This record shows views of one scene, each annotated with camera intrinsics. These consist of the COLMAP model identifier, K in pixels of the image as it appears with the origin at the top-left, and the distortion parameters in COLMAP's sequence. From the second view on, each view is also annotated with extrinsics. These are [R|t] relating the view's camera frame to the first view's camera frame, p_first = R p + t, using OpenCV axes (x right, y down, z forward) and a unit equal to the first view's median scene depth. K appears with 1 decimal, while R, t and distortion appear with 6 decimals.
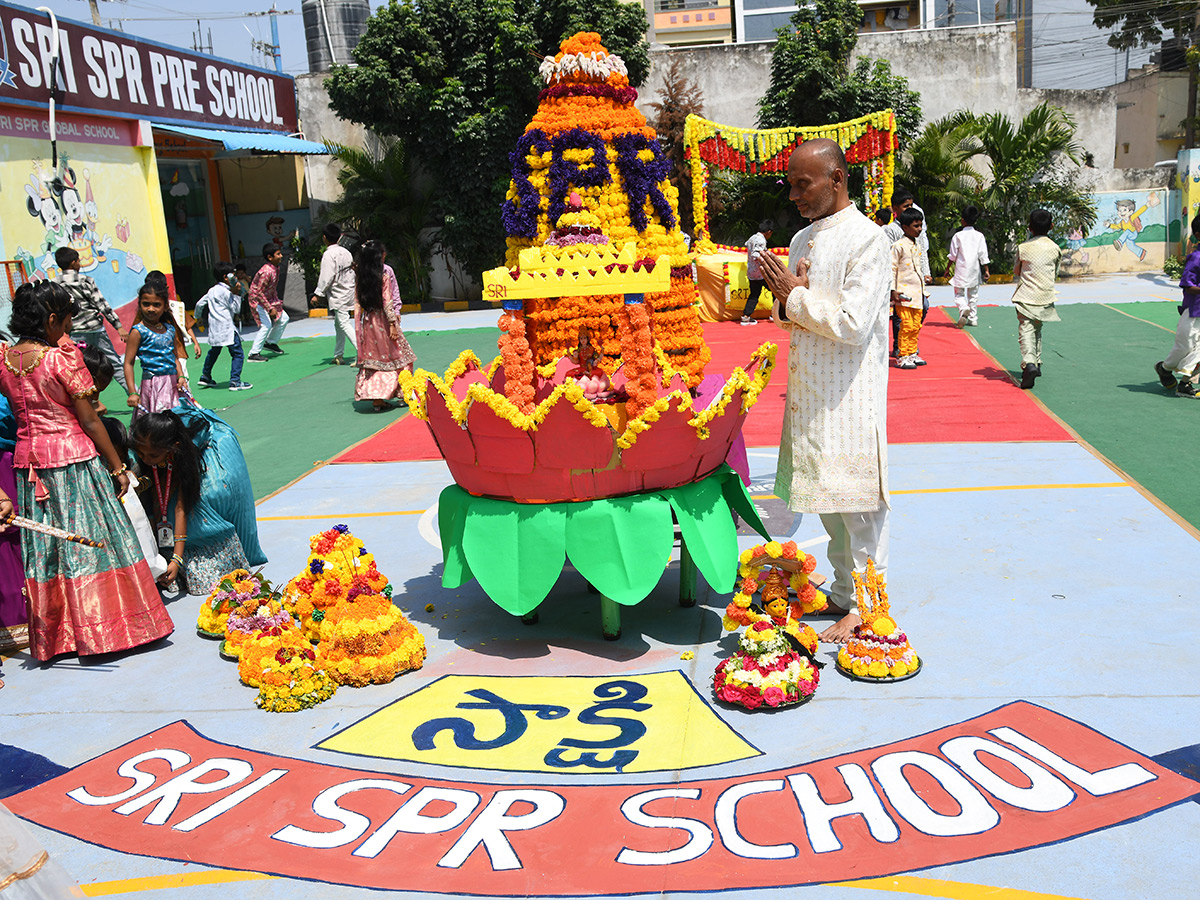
lens RADIAL K [[1061.2, 0, 600.0], [0, 1061.2, 450.0], [0, 0, 1]] dist [-0.007226, -0.002517]
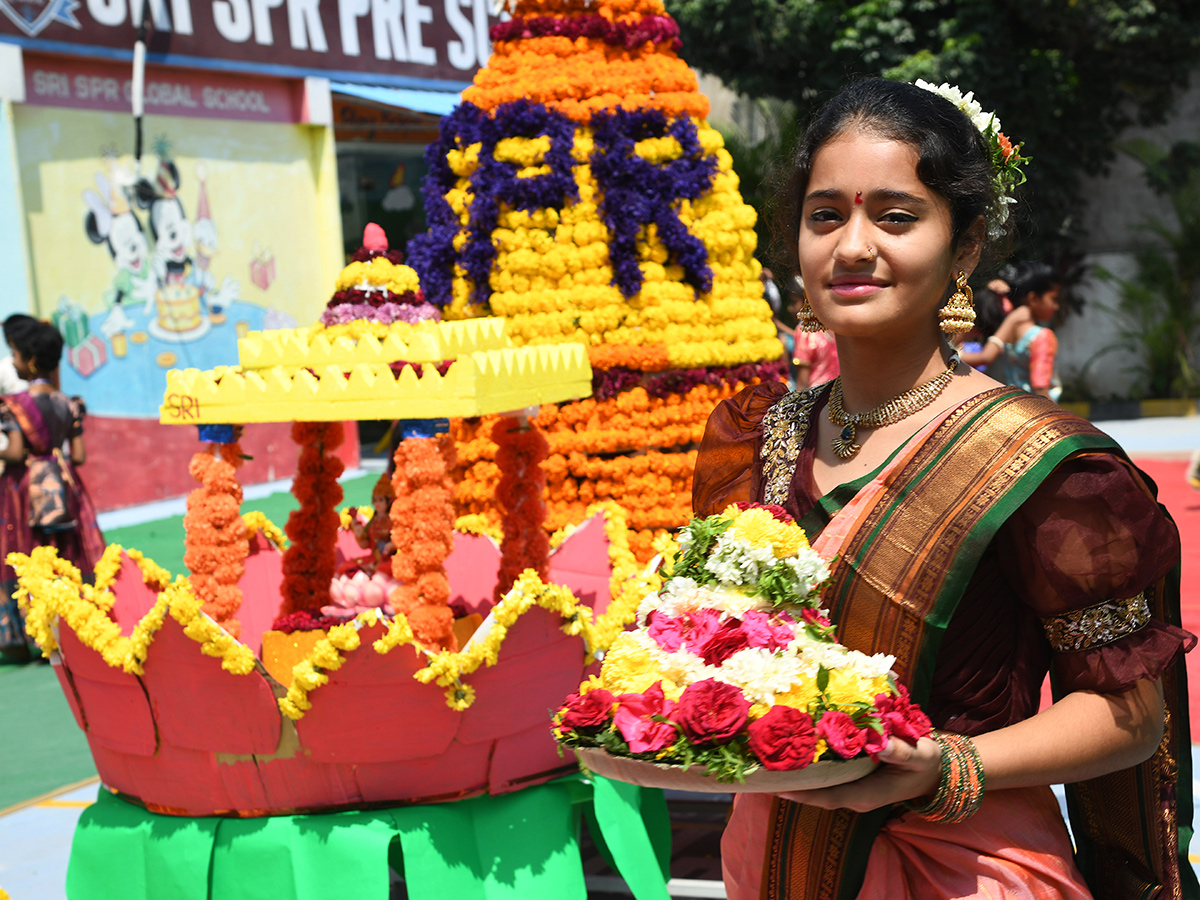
lens RADIAL K [[2044.9, 0, 600.5], [0, 2044.9, 492.6], [0, 0, 1]] dist [0.234938, -0.045279]
pose [[0.950524, 0.038513, -0.308255, 0.390455], [-0.068101, 0.993982, -0.085806, -0.029093], [0.303096, 0.102553, 0.947426, 0.075193]]
